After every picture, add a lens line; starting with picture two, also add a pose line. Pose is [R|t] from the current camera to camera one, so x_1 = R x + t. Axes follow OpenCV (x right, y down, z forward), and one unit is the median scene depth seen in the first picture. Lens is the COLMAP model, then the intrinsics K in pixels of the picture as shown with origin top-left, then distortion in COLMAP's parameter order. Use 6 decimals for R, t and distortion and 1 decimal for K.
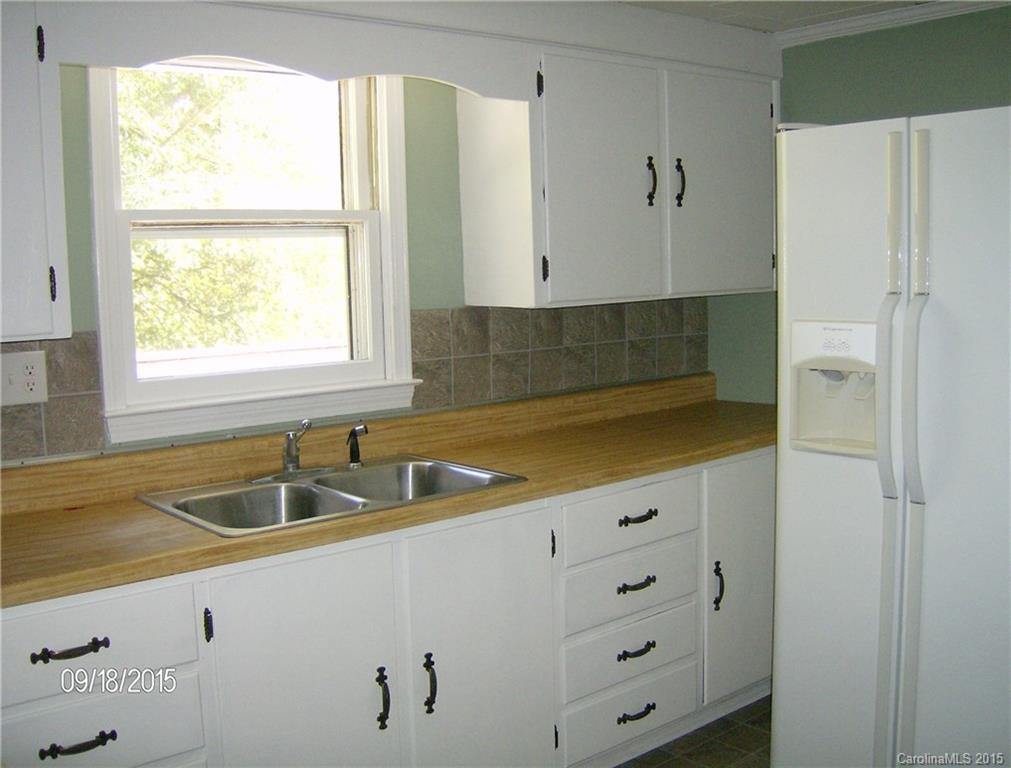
lens RADIAL K [[1087.0, 0, 505.5], [0, 1087.0, 384.0], [0, 0, 1]] dist [-0.161986, -0.004956]
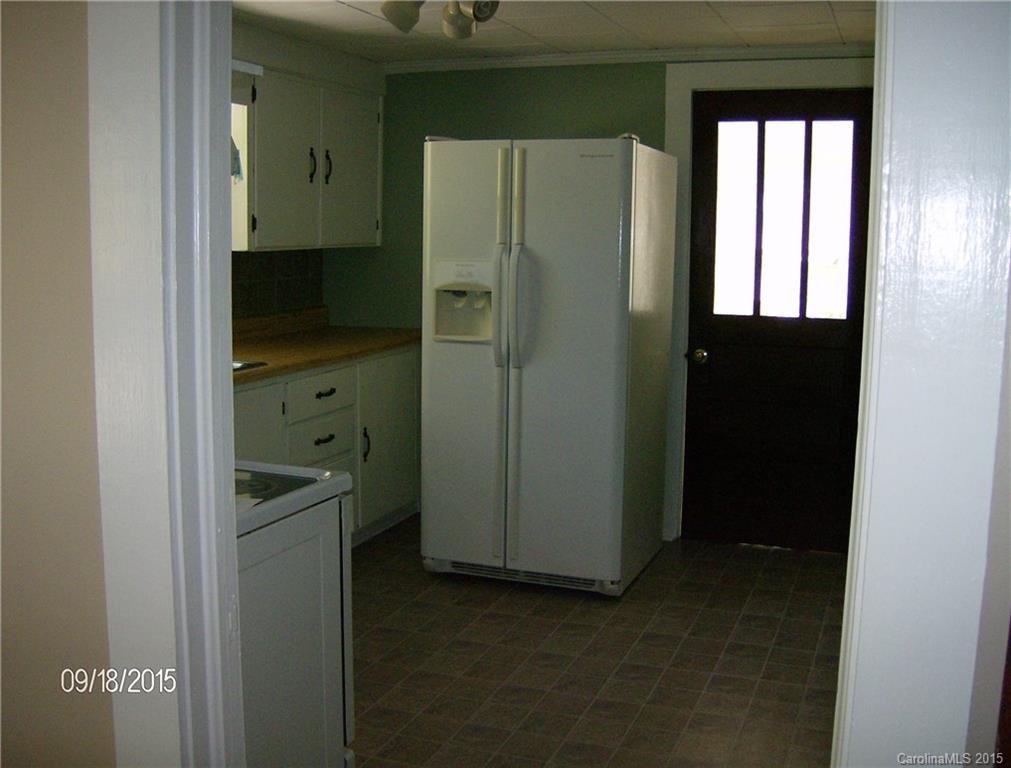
lens RADIAL K [[1085.4, 0, 505.5], [0, 1085.4, 384.0], [0, 0, 1]] dist [-0.245491, 0.000798]
pose [[0.871976, -0.023781, 0.488970, -0.363940], [0.010556, 0.999501, 0.029786, 0.066013], [-0.489434, -0.020811, 0.871792, -0.384407]]
